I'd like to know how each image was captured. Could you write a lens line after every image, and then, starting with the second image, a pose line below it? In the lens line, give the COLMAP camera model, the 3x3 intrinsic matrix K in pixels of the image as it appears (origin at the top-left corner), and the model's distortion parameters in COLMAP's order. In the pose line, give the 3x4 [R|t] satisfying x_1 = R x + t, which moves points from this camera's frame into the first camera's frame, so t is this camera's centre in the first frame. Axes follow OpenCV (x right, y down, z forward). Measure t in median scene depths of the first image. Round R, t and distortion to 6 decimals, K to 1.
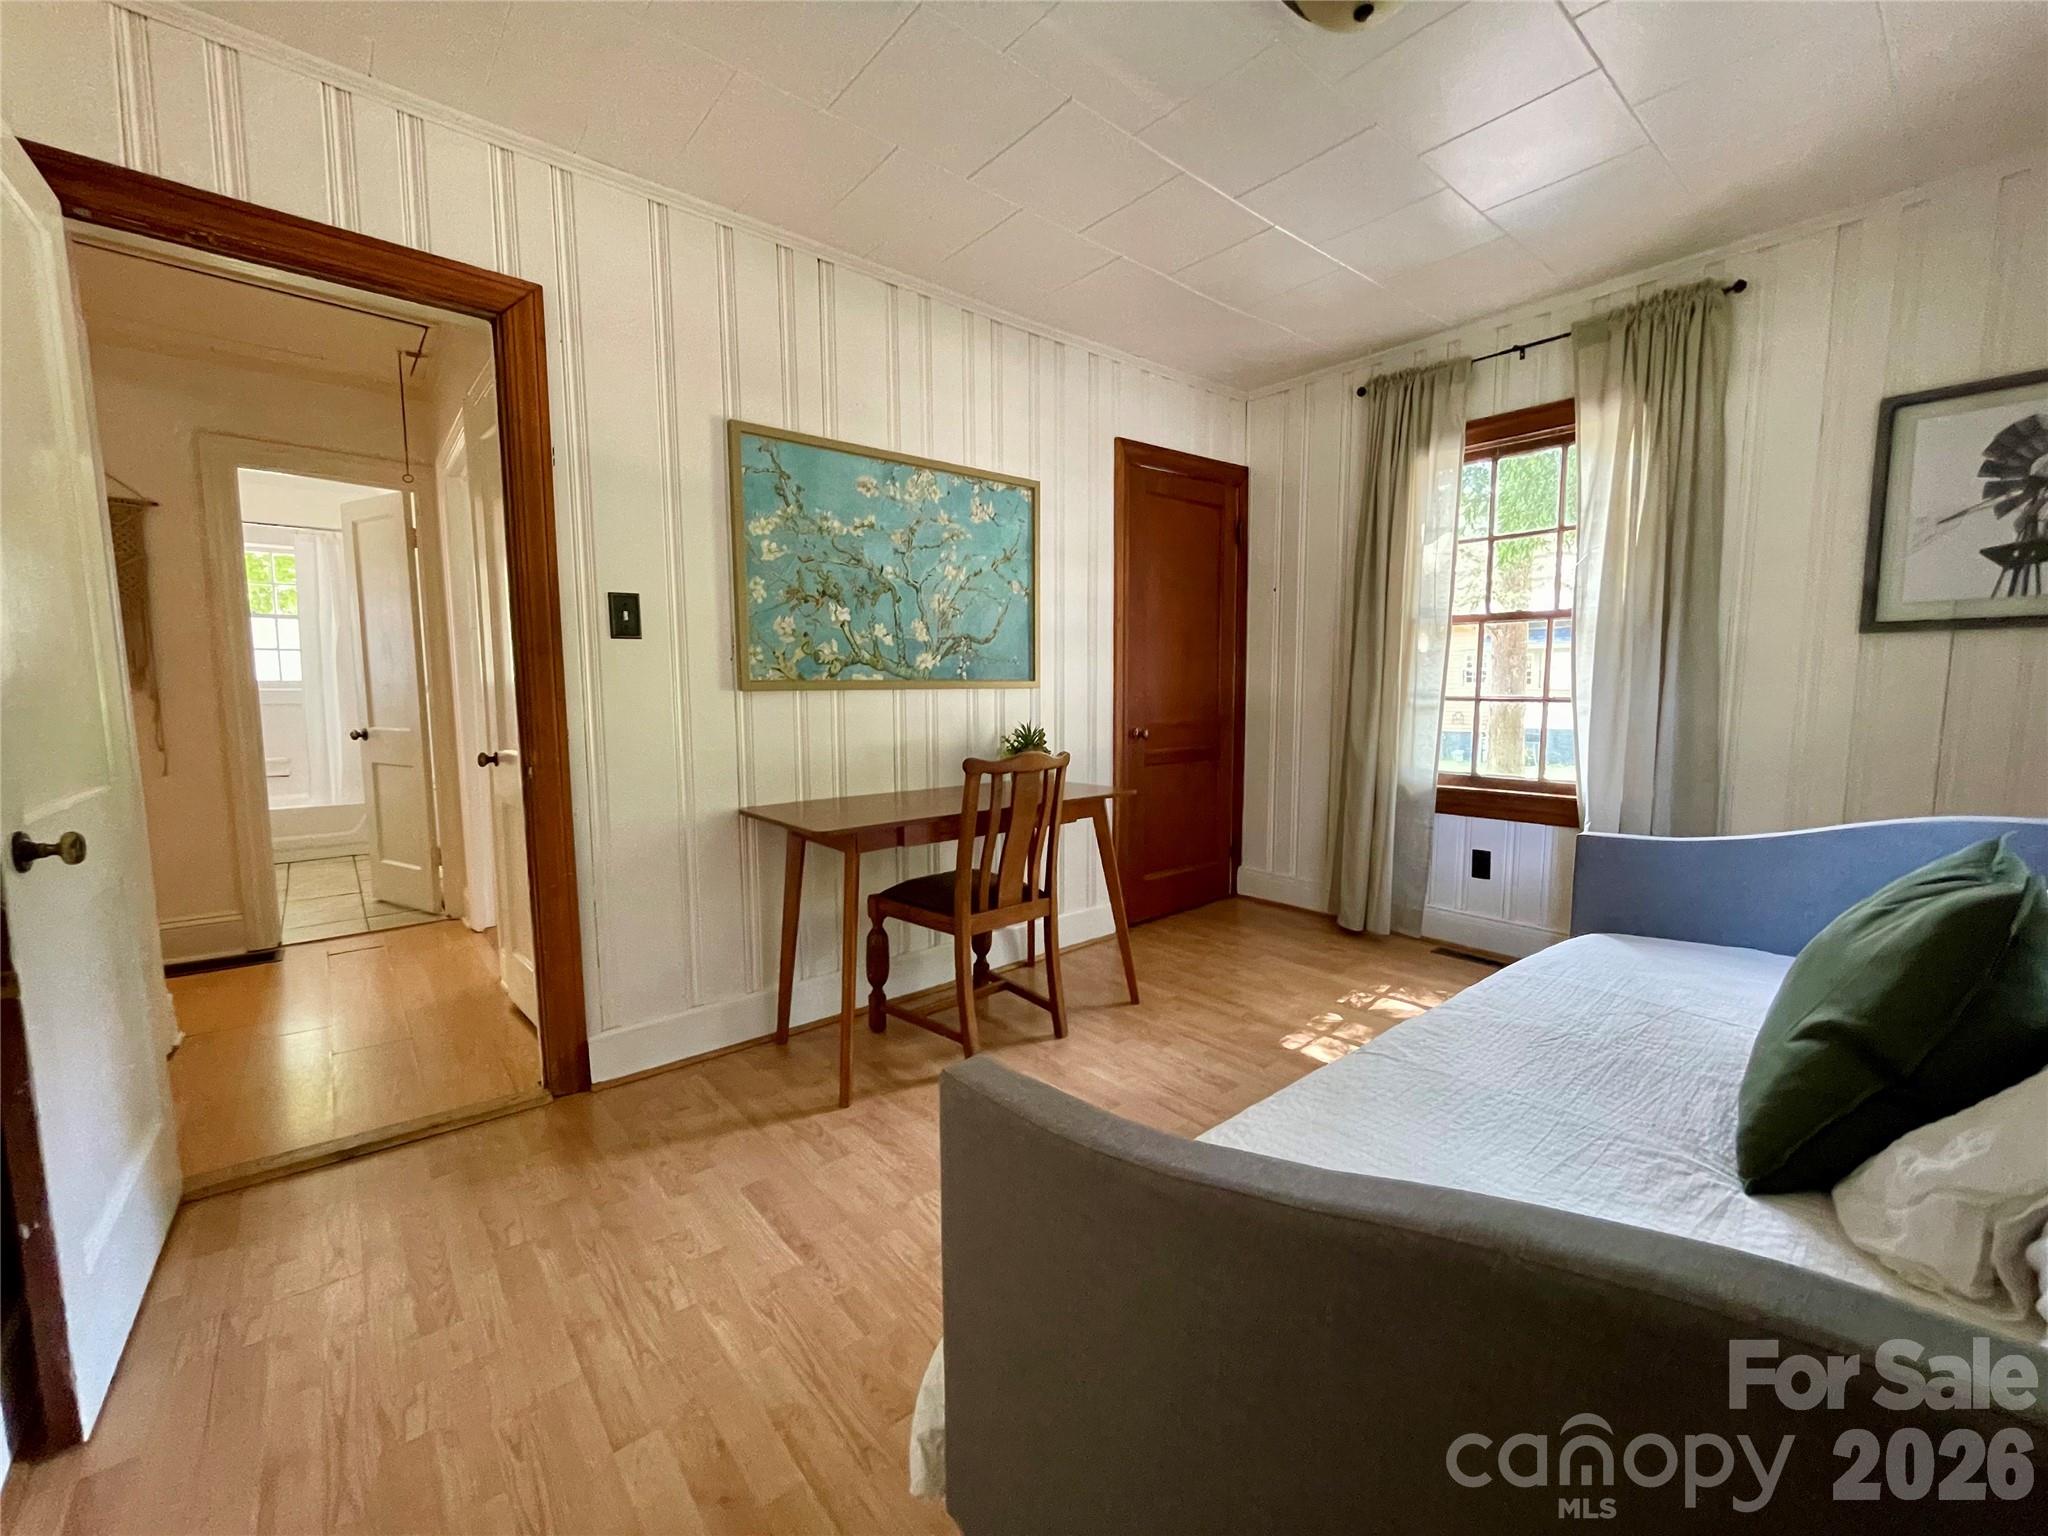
lens RADIAL K [[834.5, 0, 1025.1], [0, 834.5, 779.2], [0, 0, 1]] dist [-0.009506, 0.001622]
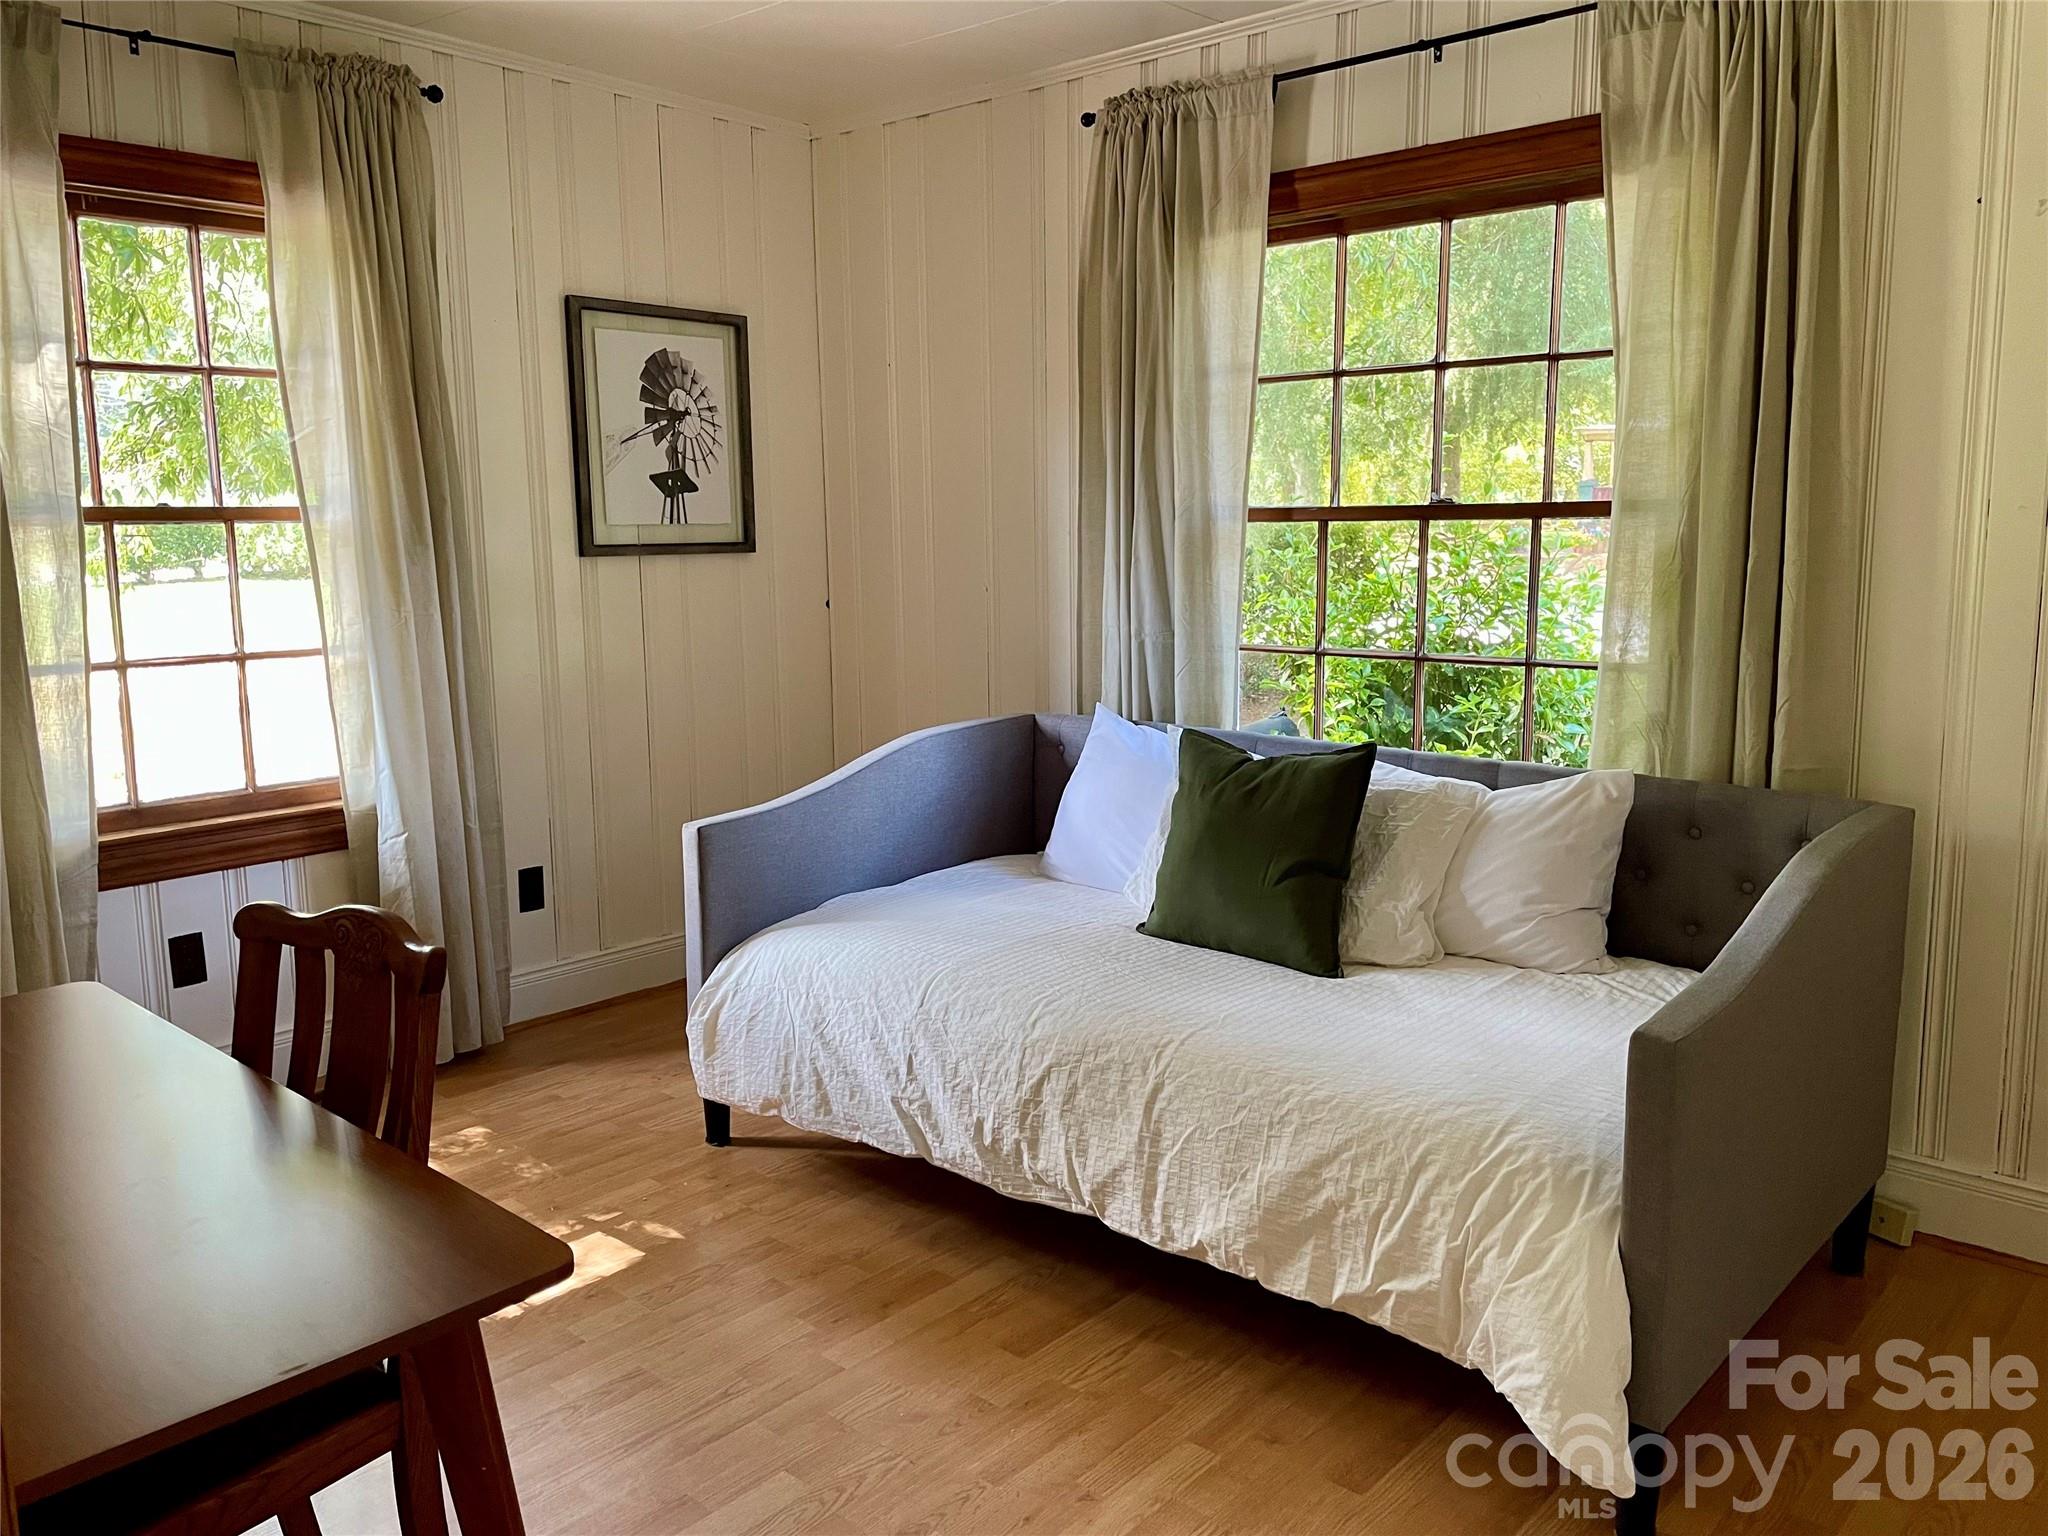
lens RADIAL K [[1551.8, 0, 1024.6], [0, 1551.8, 750.9], [0, 0, 1]] dist [0.053749, -0.032457]
pose [[-0.141085, -0.141601, 0.979819, -0.752860], [0.123328, 0.979495, 0.159312, -0.183676], [-0.982286, 0.143316, -0.120728, 0.780839]]
